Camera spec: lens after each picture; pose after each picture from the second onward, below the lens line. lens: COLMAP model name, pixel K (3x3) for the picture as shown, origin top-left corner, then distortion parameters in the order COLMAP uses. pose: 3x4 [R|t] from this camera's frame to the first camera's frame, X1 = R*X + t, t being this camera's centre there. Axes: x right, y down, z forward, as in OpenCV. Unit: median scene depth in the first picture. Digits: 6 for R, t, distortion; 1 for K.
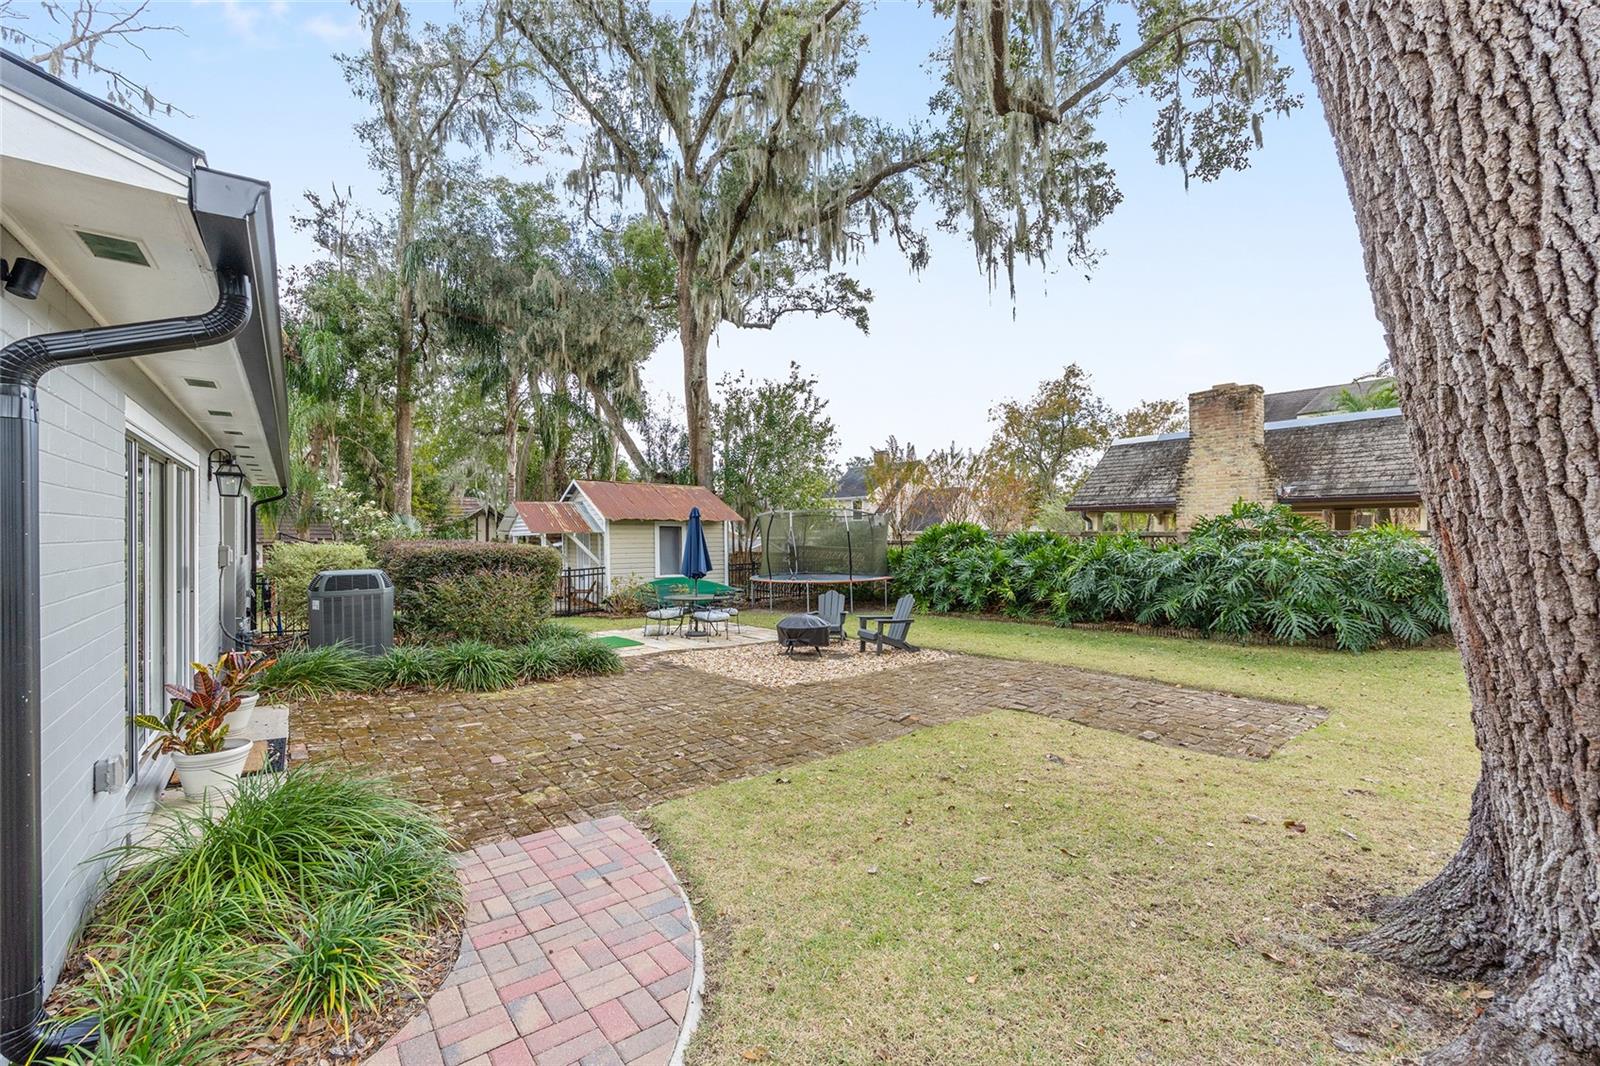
lens RADIAL K [[659.0, 0, 800.0], [0, 659.0, 533.0], [0, 0, 1]] dist [-0.005067, 0.000077]
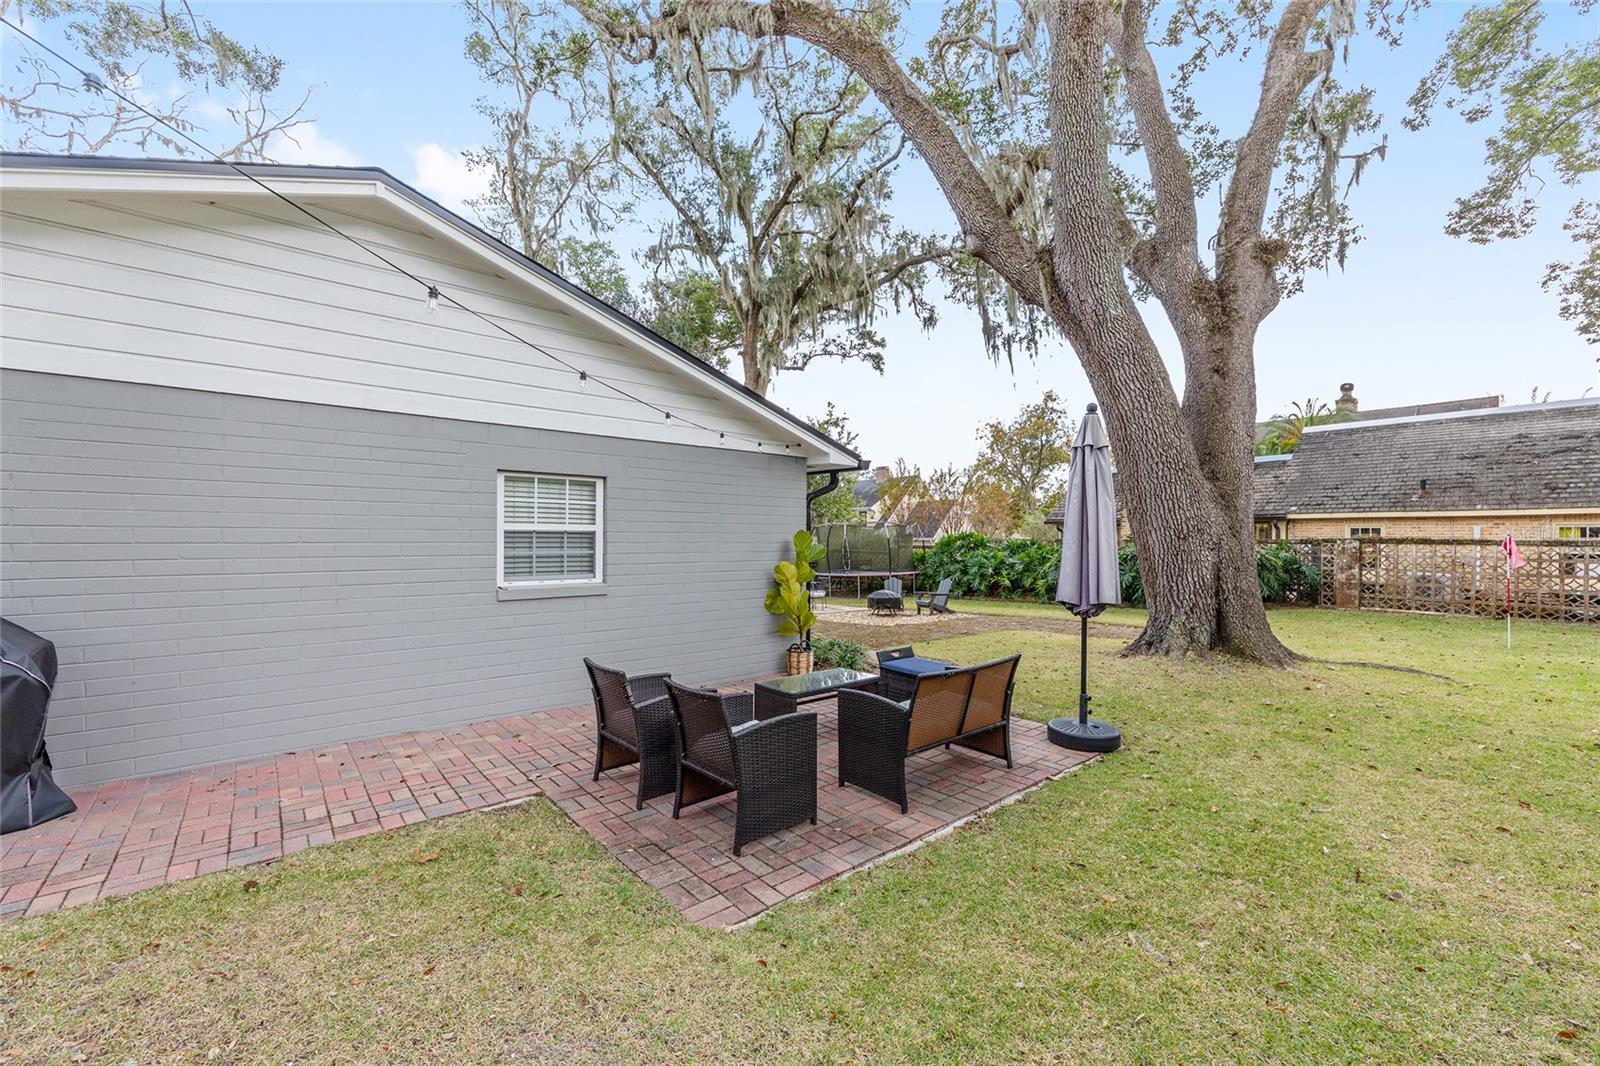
lens RADIAL K [[654.8, 0, 801.3], [0, 654.8, 539.2], [0, 0, 1]] dist [-0.000405, -0.000101]
pose [[0.999550, 0.002349, 0.029896, -0.107232], [-0.002356, 0.999997, 0.000213, -0.000488], [-0.029895, -0.000284, 0.999553, -0.258886]]
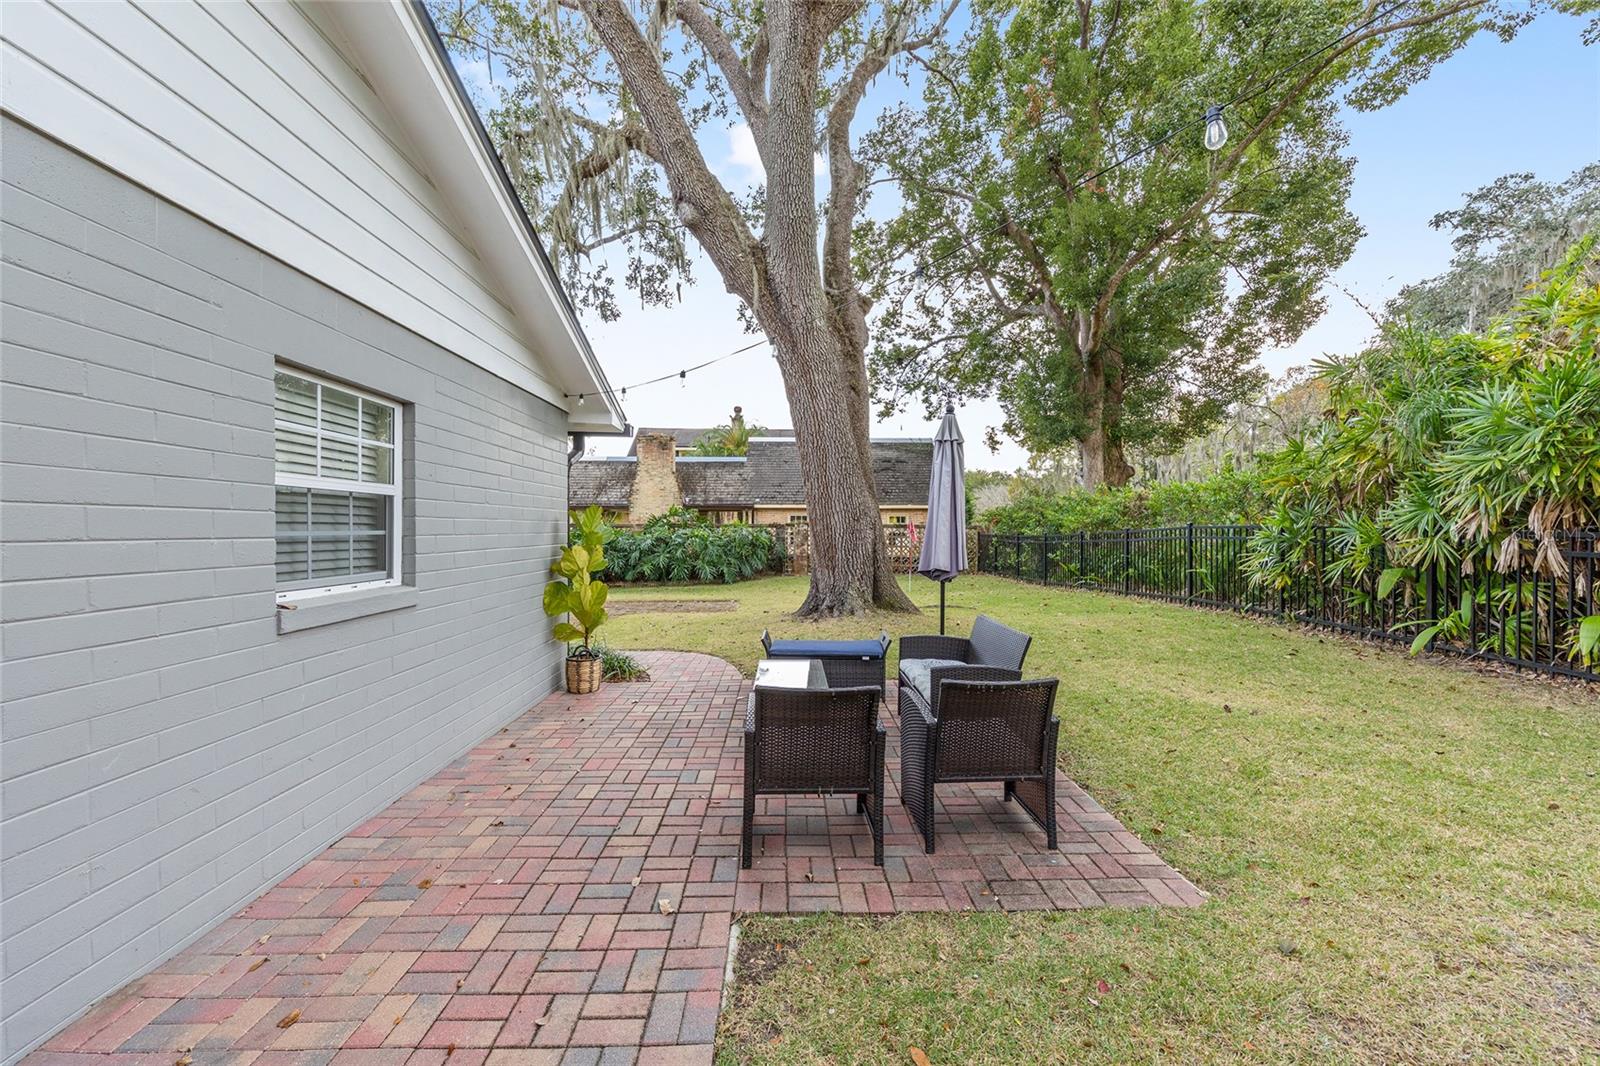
lens RADIAL K [[655.7, 0, 800.0], [0, 655.7, 533.0], [0, 0, 1]] dist [-0.000306, 0.000153]
pose [[0.594751, -0.005154, 0.803893, -0.262073], [-0.001845, 0.999968, 0.007776, 0.004085], [-0.803908, -0.006108, 0.594723, -0.146573]]
